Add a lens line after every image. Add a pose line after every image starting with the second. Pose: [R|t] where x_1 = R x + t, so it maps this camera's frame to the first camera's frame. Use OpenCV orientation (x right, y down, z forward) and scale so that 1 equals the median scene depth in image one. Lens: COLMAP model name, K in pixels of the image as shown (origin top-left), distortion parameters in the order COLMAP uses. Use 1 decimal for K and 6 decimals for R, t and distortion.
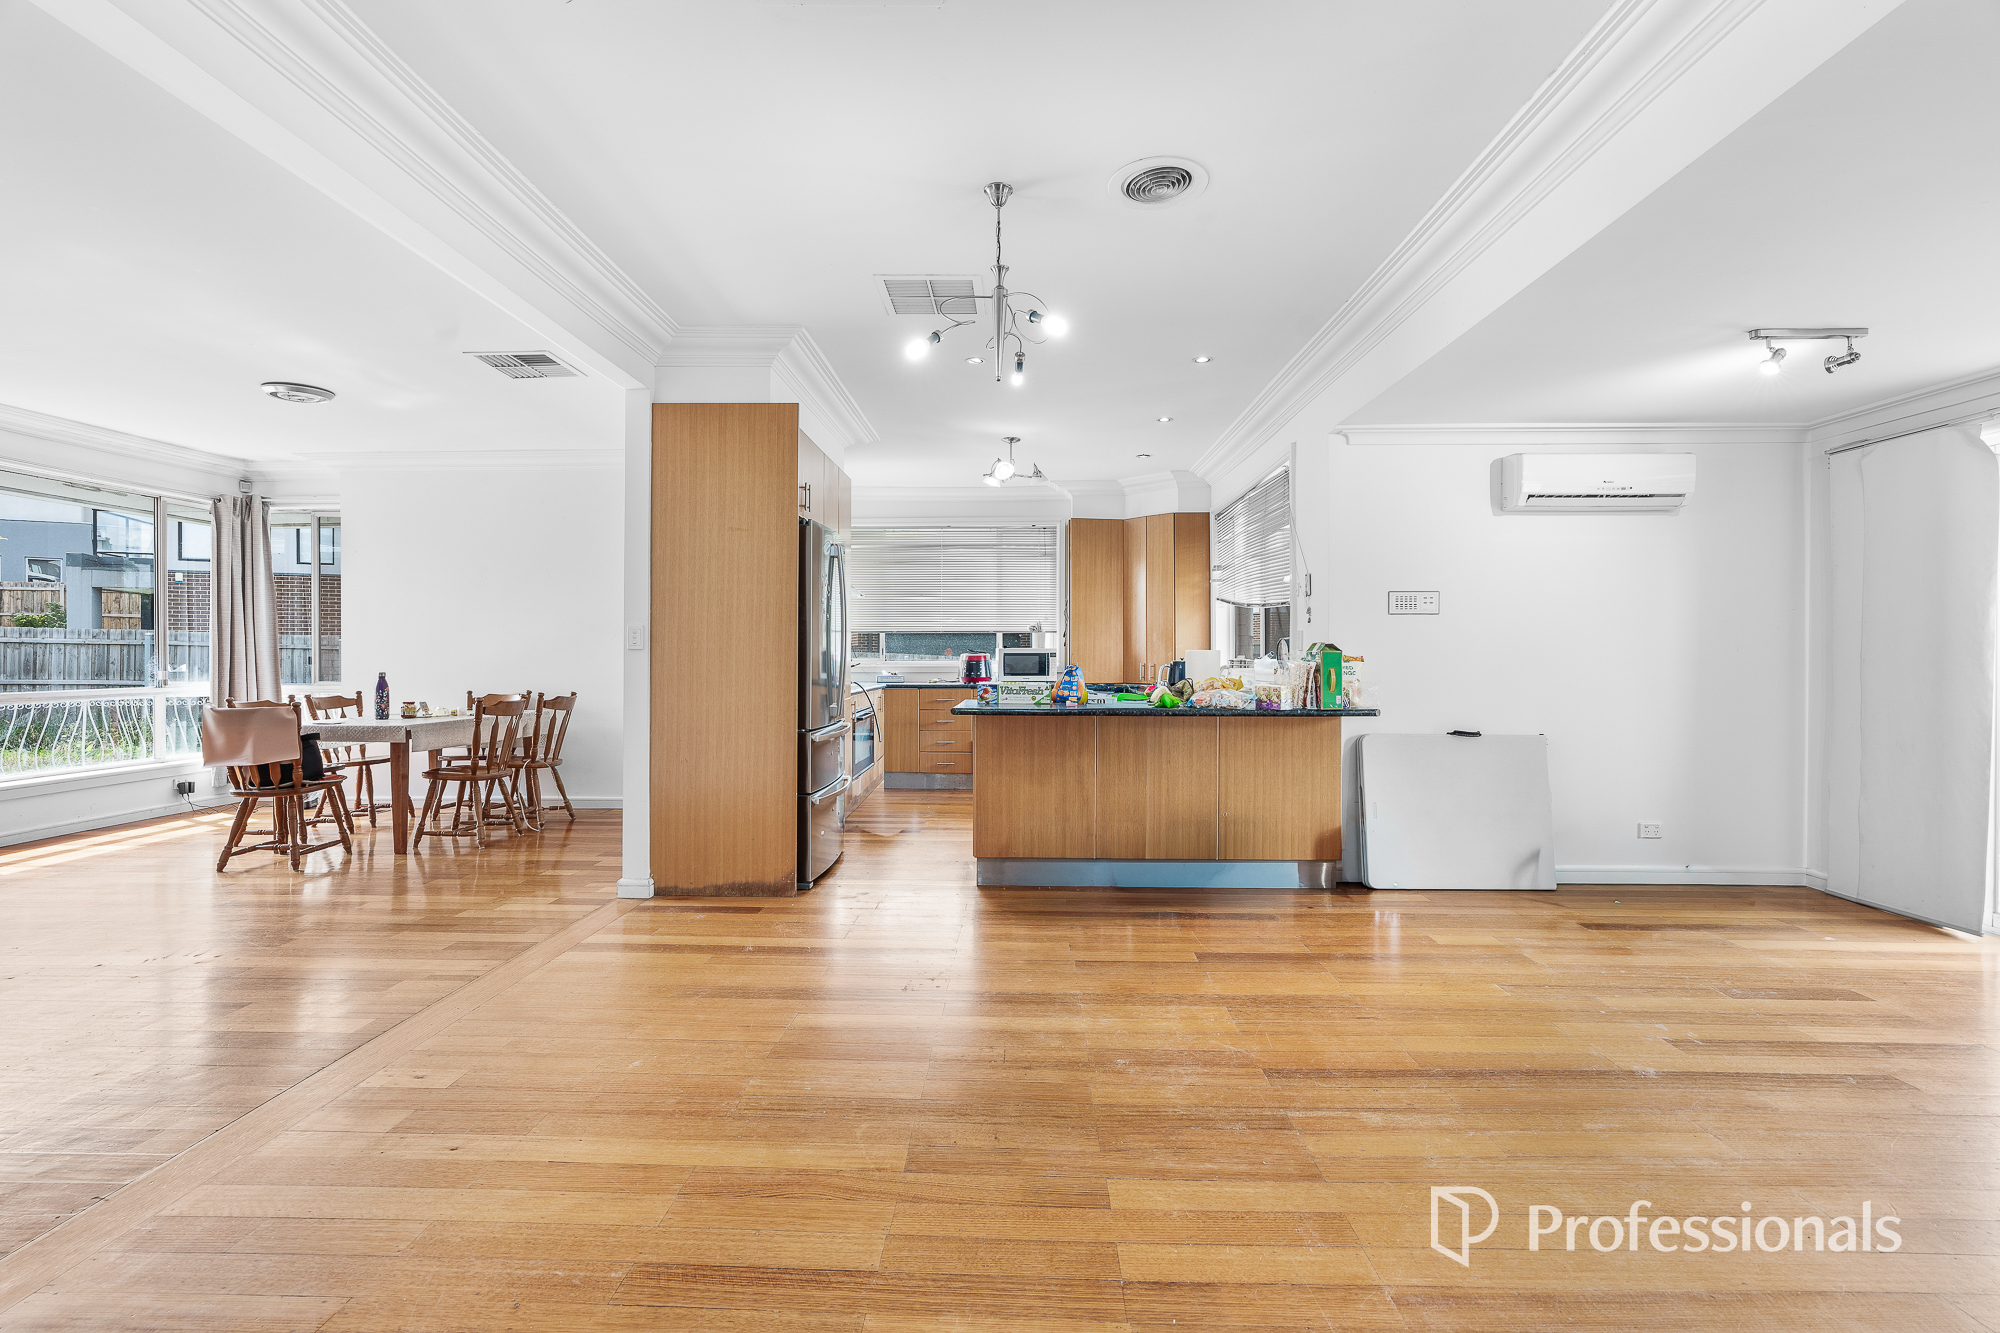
lens RADIAL K [[899.5, 0, 1000.5], [0, 899.5, 666.1], [0, 0, 1]] dist [-0.000021, -0.000072]
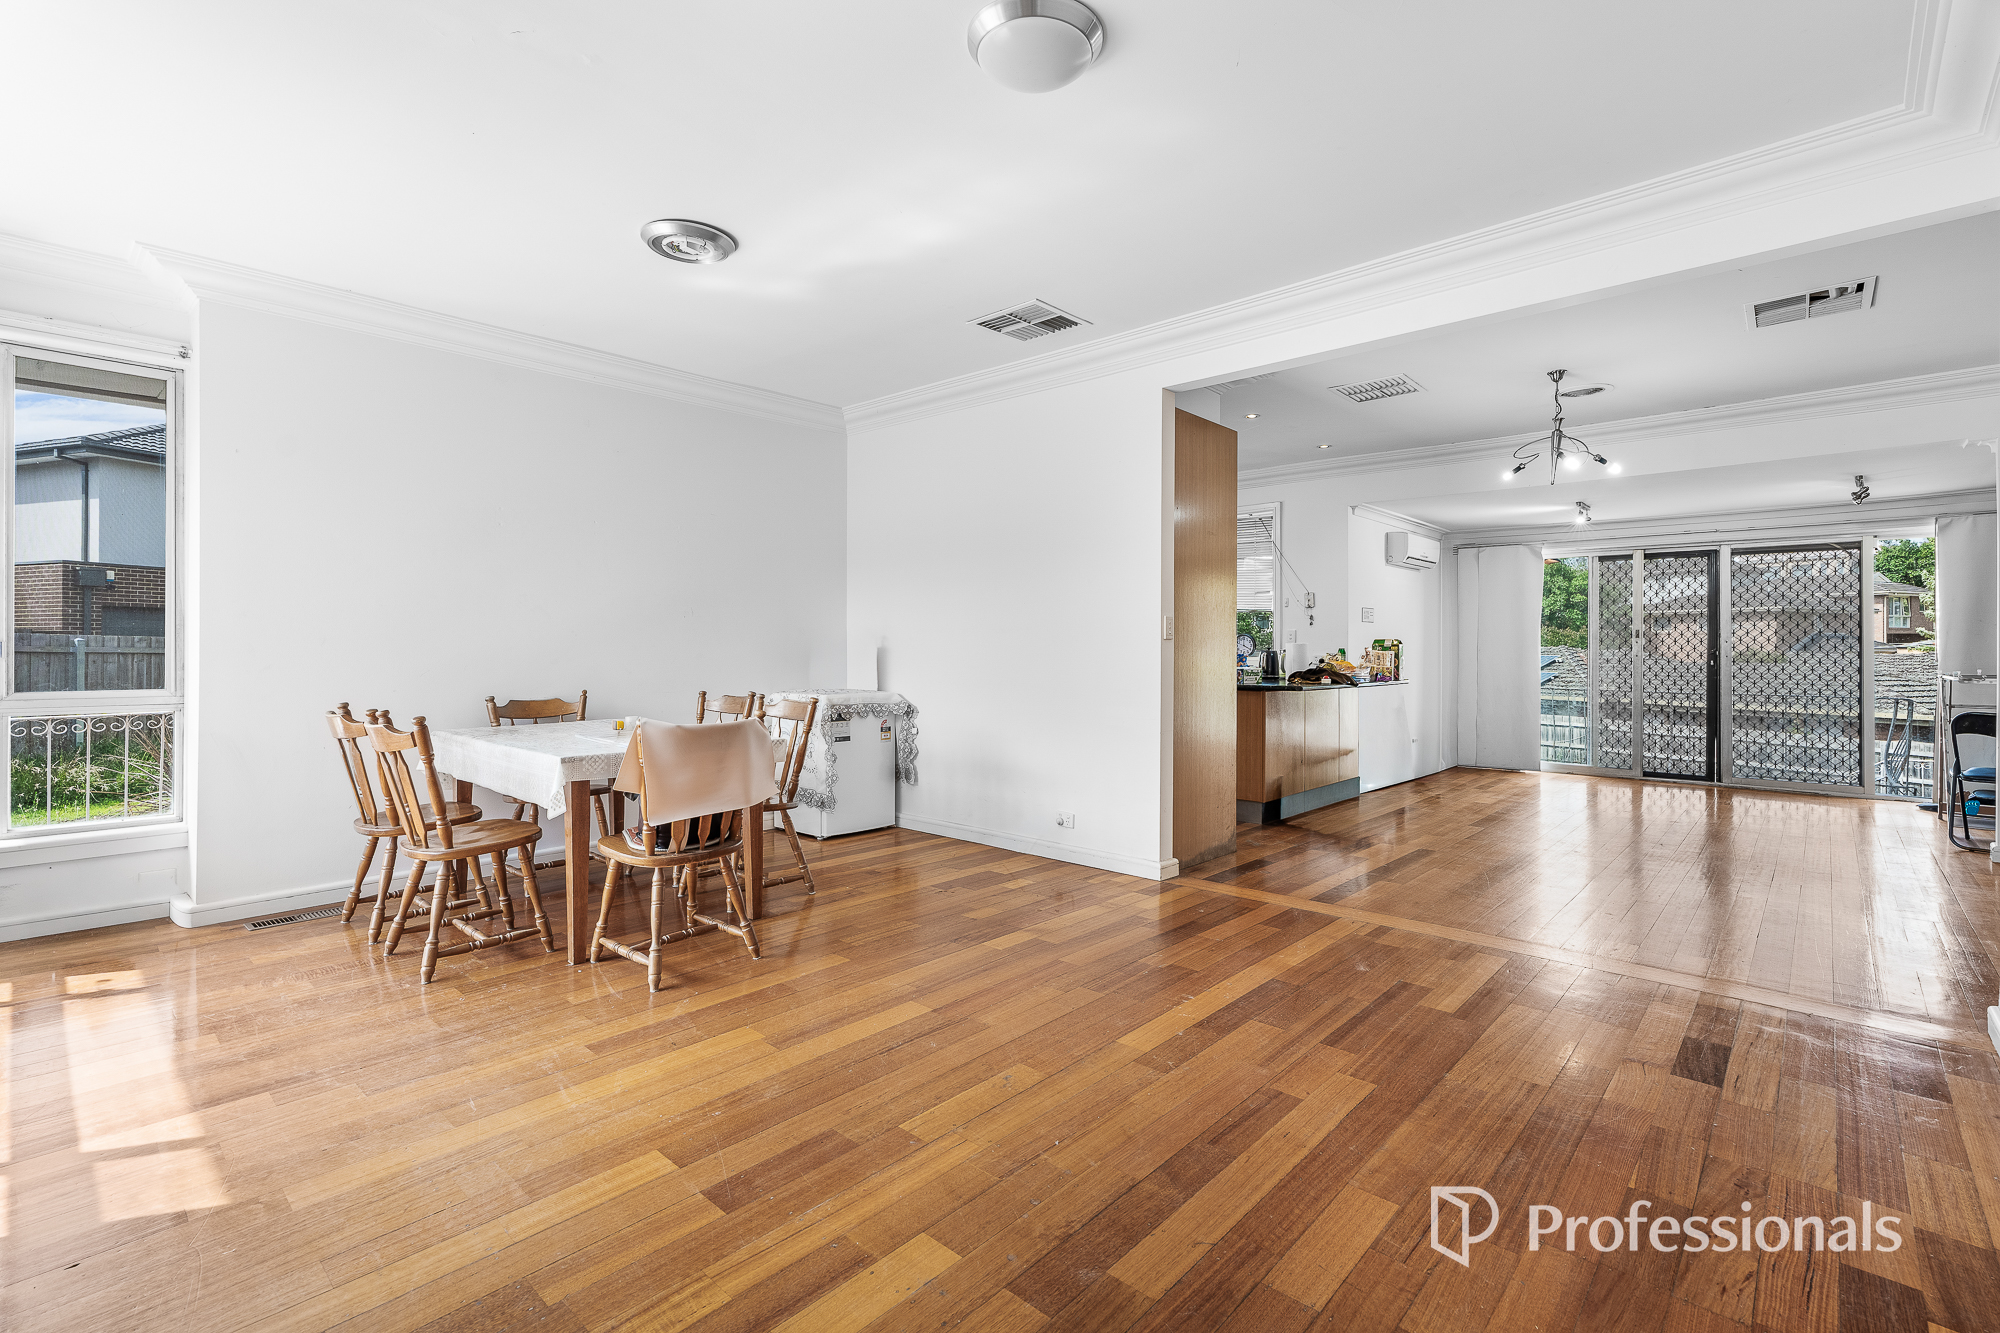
lens RADIAL K [[899.5, 0, 997.5], [0, 899.5, 654.3], [0, 0, 1]] dist [-0.000021, -0.000072]
pose [[0.660588, -0.004090, 0.750737, -1.321367], [0.003666, 0.999991, 0.002222, -0.004612], [-0.750739, 0.001284, 0.660597, 0.457511]]
